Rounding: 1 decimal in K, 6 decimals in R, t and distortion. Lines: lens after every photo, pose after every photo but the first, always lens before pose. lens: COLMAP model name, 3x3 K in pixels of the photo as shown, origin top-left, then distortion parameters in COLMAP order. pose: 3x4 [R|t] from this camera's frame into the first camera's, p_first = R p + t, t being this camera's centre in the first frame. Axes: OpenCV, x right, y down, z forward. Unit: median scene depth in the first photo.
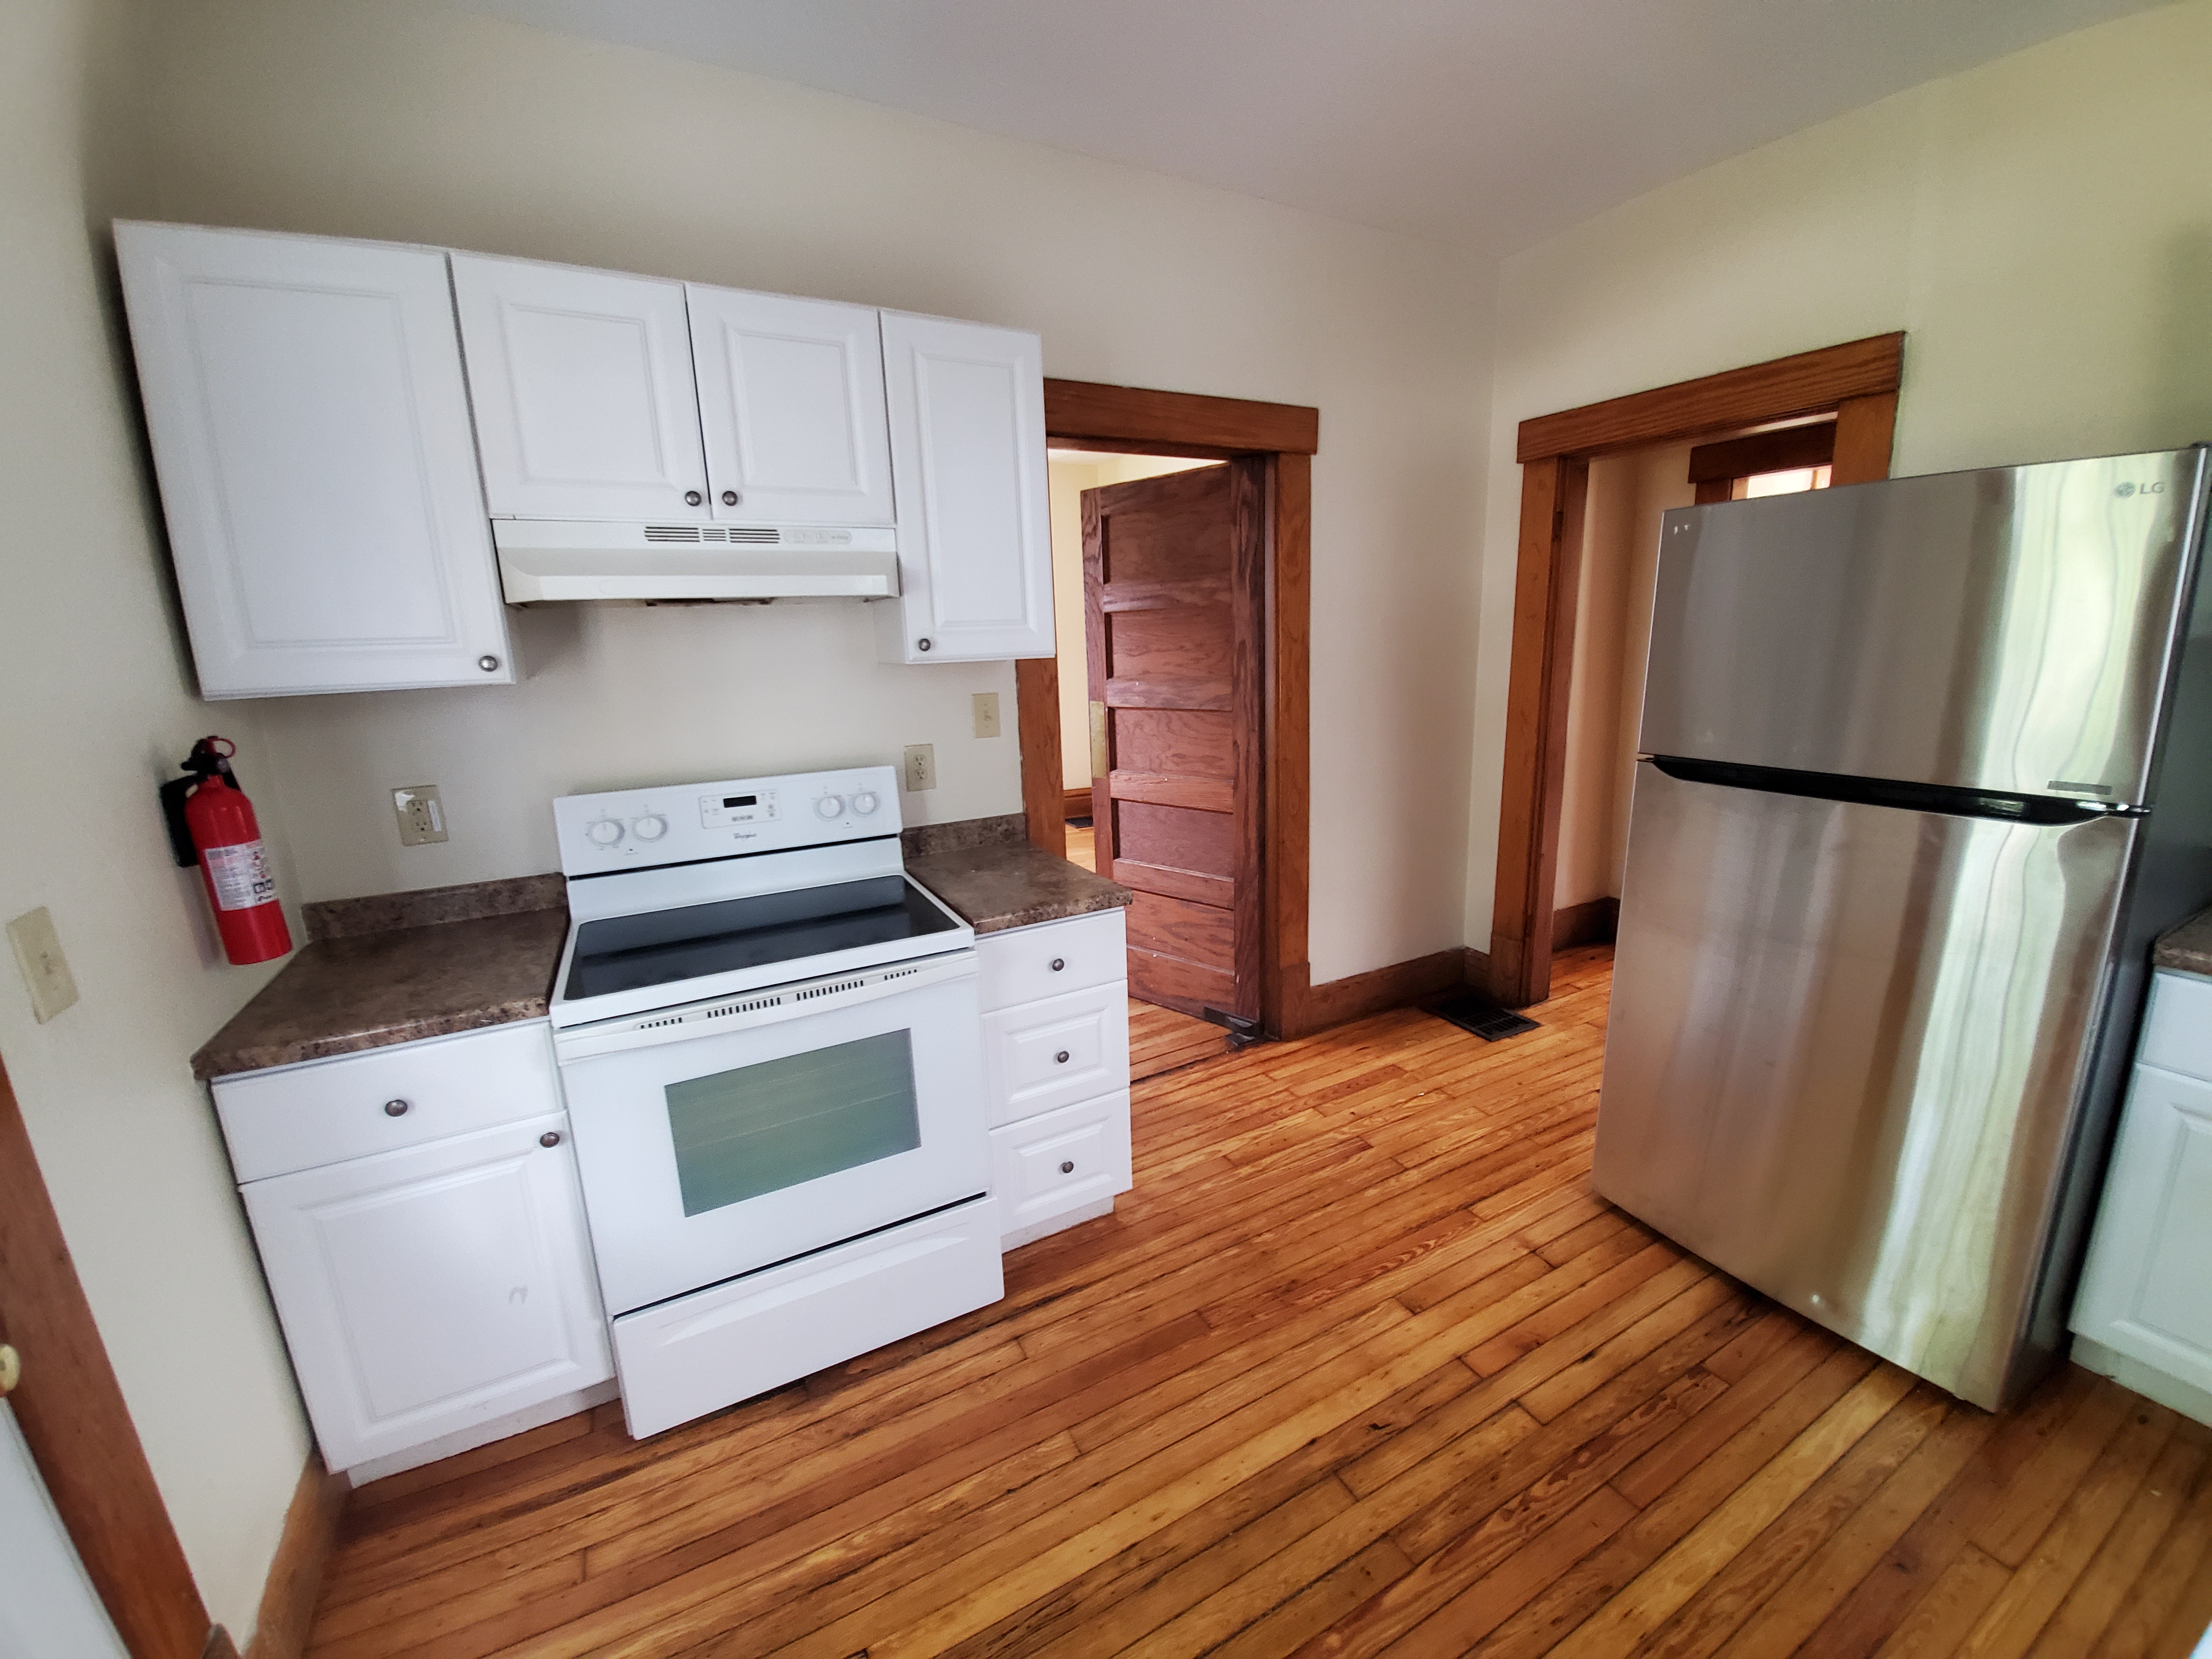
lens RADIAL K [[871.8, 0, 1112.8], [0, 871.8, 819.4], [0, 0, 1]] dist [0.002969, -0.013039]
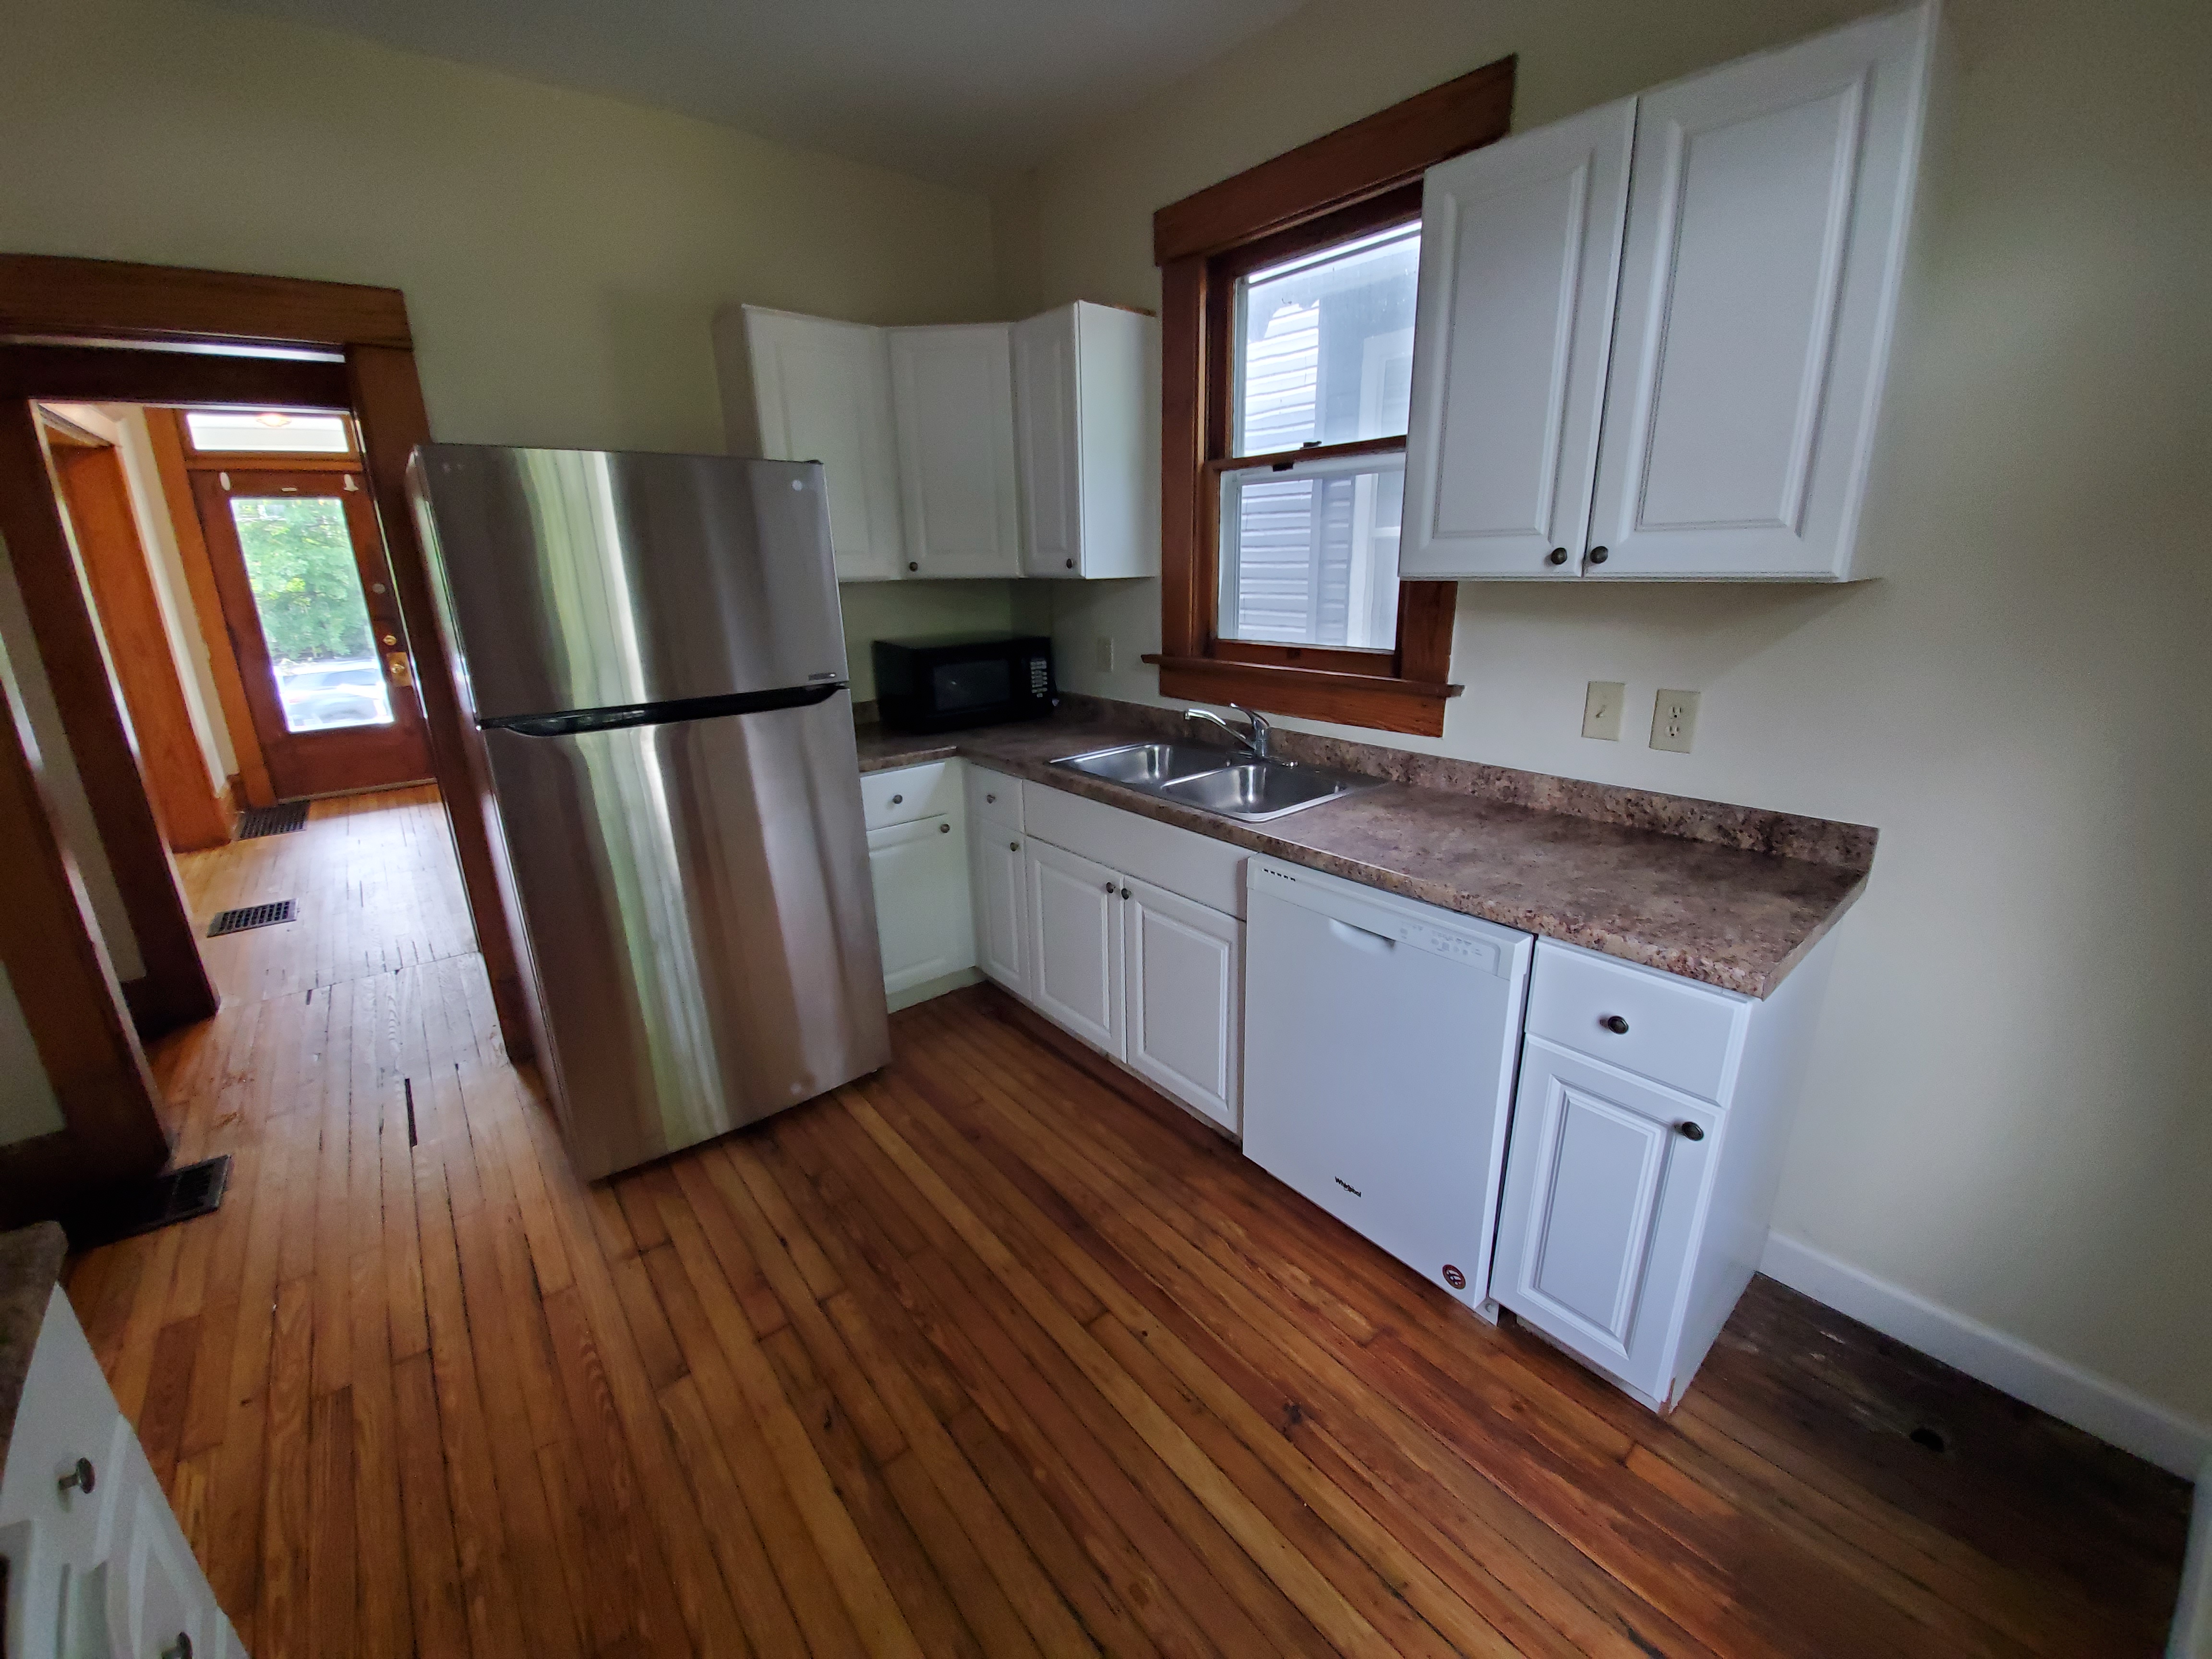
lens RADIAL K [[871.8, 0, 1112.8], [0, 871.8, 819.4], [0, 0, 1]] dist [0.002969, -0.013039]
pose [[-0.213020, -0.238757, 0.947427, -0.473451], [0.221465, 0.932645, 0.284826, -0.107194], [-0.951617, 0.270496, -0.145796, 0.632866]]
